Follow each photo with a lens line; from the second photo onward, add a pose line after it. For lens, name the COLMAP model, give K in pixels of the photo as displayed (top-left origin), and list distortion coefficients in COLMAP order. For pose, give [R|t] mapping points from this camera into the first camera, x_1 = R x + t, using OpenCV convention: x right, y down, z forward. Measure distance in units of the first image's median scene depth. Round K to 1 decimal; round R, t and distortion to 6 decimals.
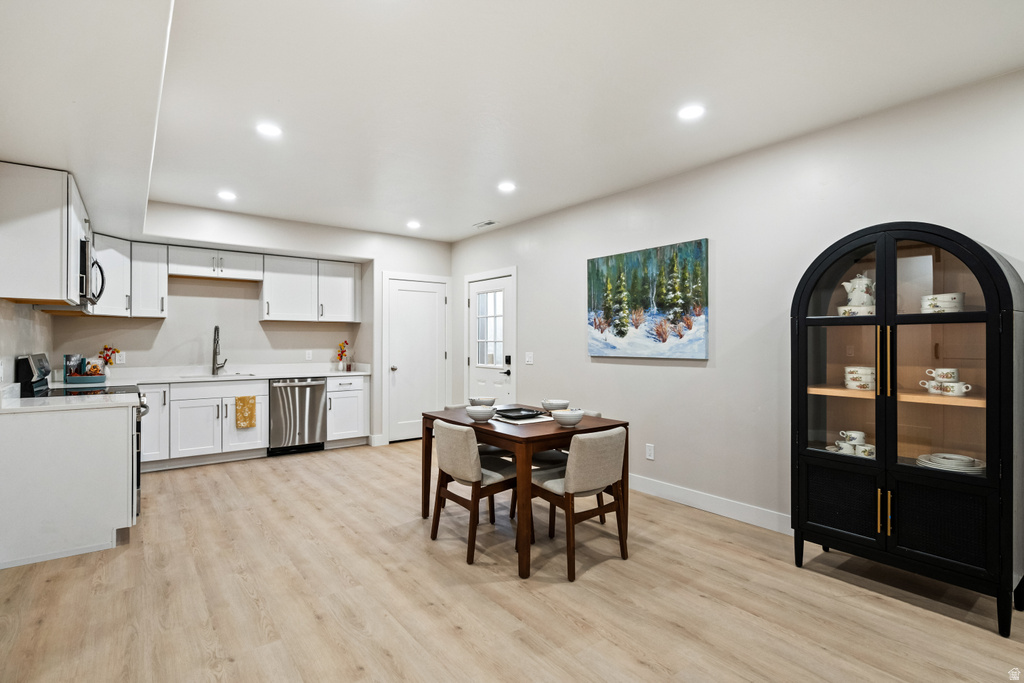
lens RADIAL K [[501.8, 0, 511.3], [0, 501.8, 342.9], [0, 0, 1]] dist [-0.003491, -0.000348]
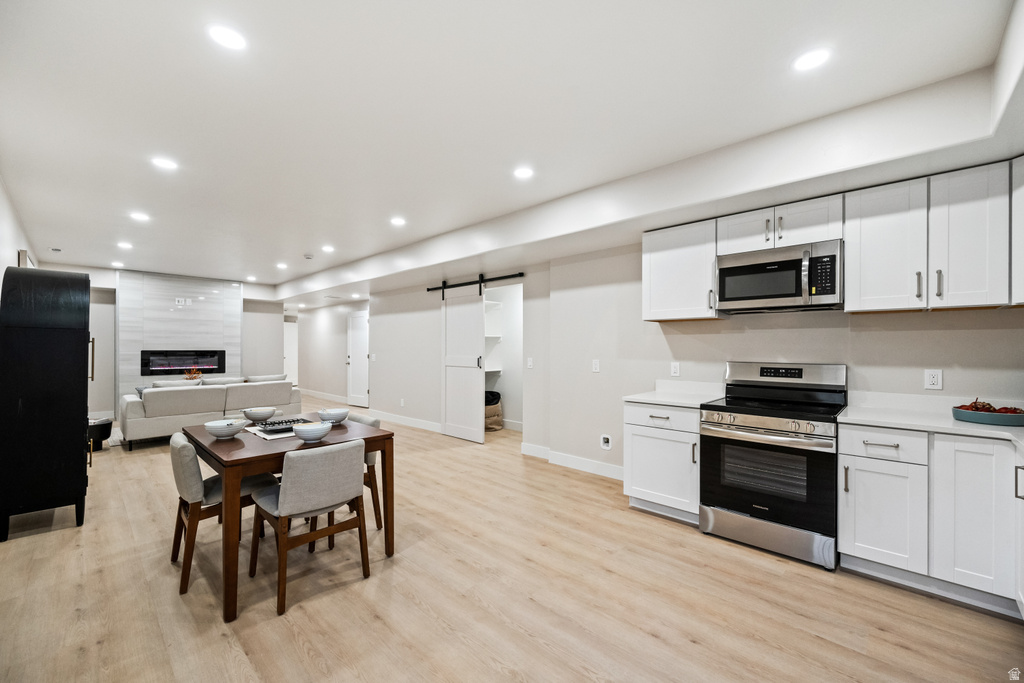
lens RADIAL K [[413.8, 0, 513.4], [0, 413.8, 347.2], [0, 0, 1]] dist [-0.002313, 0.000044]
pose [[-0.987630, -0.003507, -0.156762, -0.210394], [-0.004039, 0.999987, 0.003076, -0.007624], [0.156749, 0.003671, -0.987632, 1.355581]]
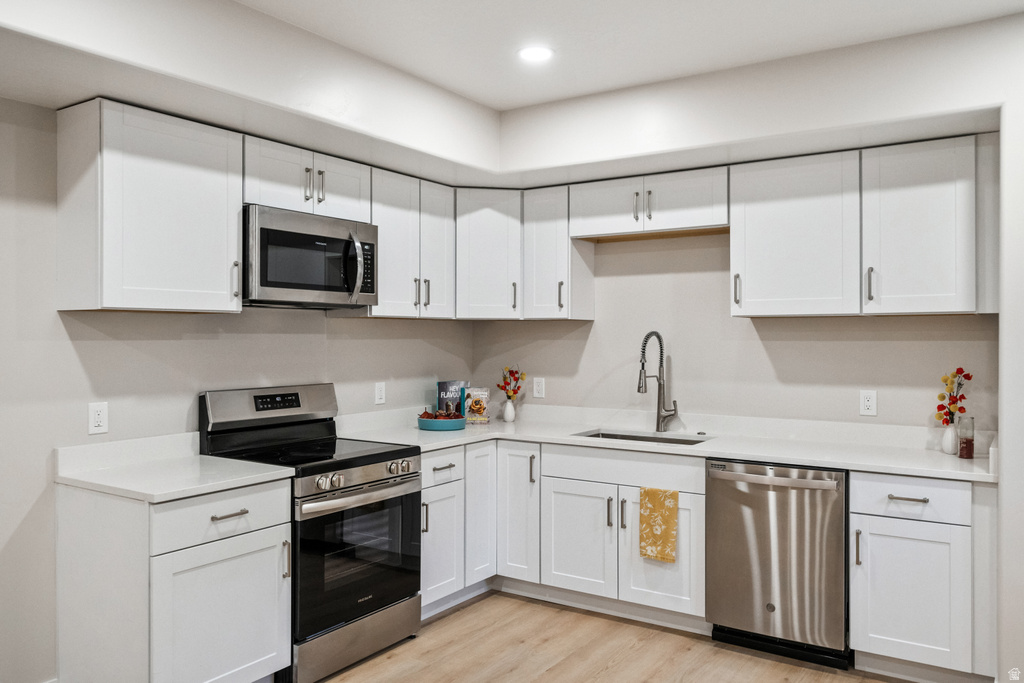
lens RADIAL K [[787.9, 0, 511.2], [0, 787.9, 336.2], [0, 0, 1]] dist [0.007607, -0.000002]
pose [[0.323102, -0.000589, -0.946364, 0.110129], [-0.002550, 0.999996, -0.001493, -0.033603], [0.946361, 0.002895, 0.323099, 0.742223]]
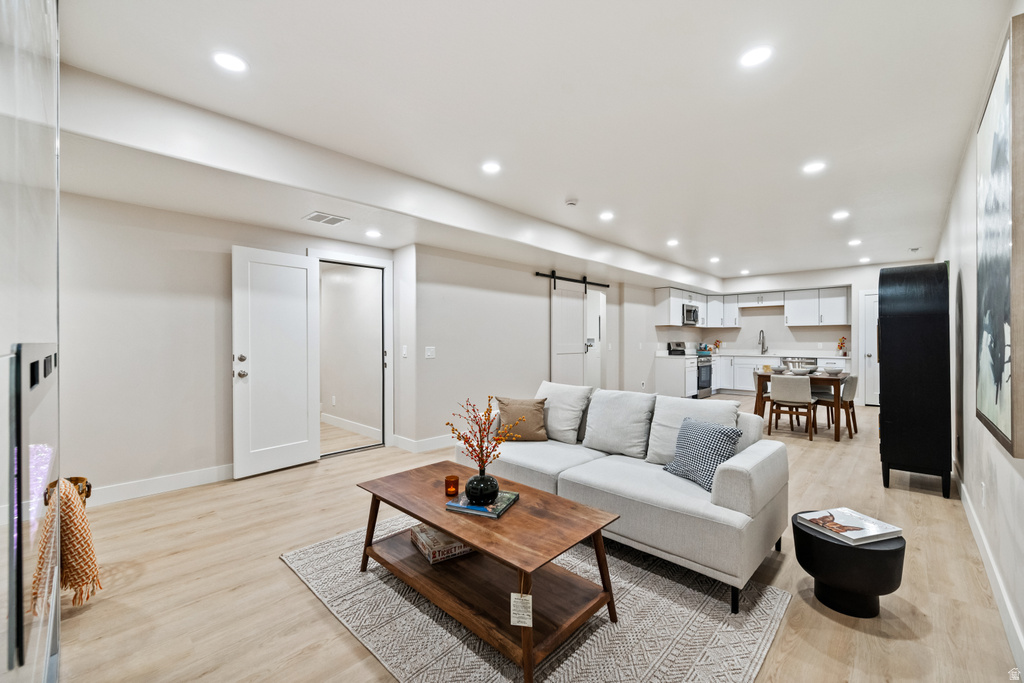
lens RADIAL K [[413.8, 0, 510.4], [0, 413.8, 341.4], [0, 0, 1]] dist [-0.002313, 0.000044]
pose [[0.149514, 0.000763, -0.988759, 1.092511], [-0.000967, 0.999999, 0.000626, 0.014313], [0.988759, 0.000862, 0.149515, -0.306861]]
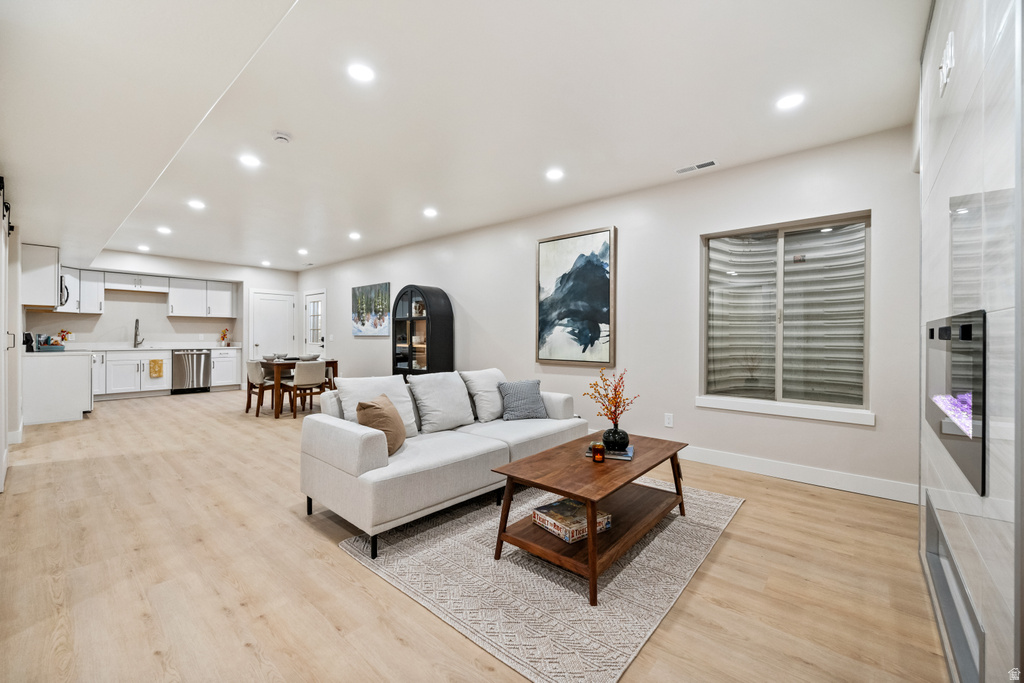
lens RADIAL K [[413.8, 0, 512.4], [0, 413.8, 336.9], [0, 0, 1]] dist [-0.002313, 0.000044]
pose [[0.979375, 0.002067, 0.202043, 0.452438], [-0.002000, 0.999998, -0.000534, 0.030843], [-0.202043, 0.000119, 0.979377, -0.757927]]
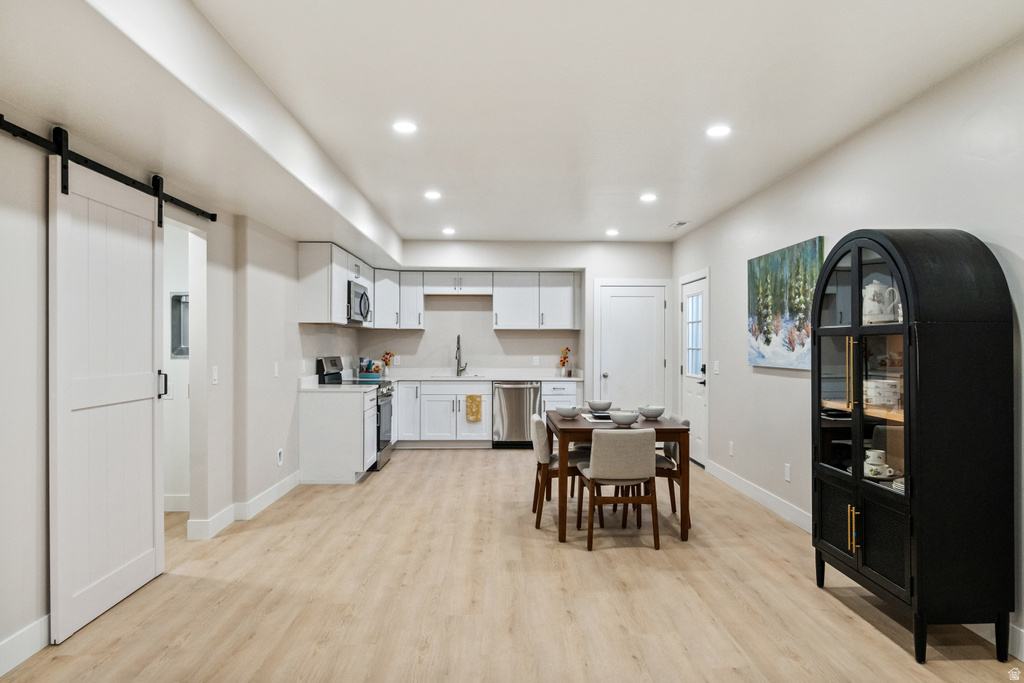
lens RADIAL K [[652.6, 0, 511.0], [0, 652.6, 349.2], [0, 0, 1]] dist [-0.008338, -0.002525]
pose [[0.808740, 0.004002, -0.588153, 0.509348], [-0.002422, 0.999991, 0.003473, -0.006801], [0.588161, -0.001384, 0.808742, -0.218782]]
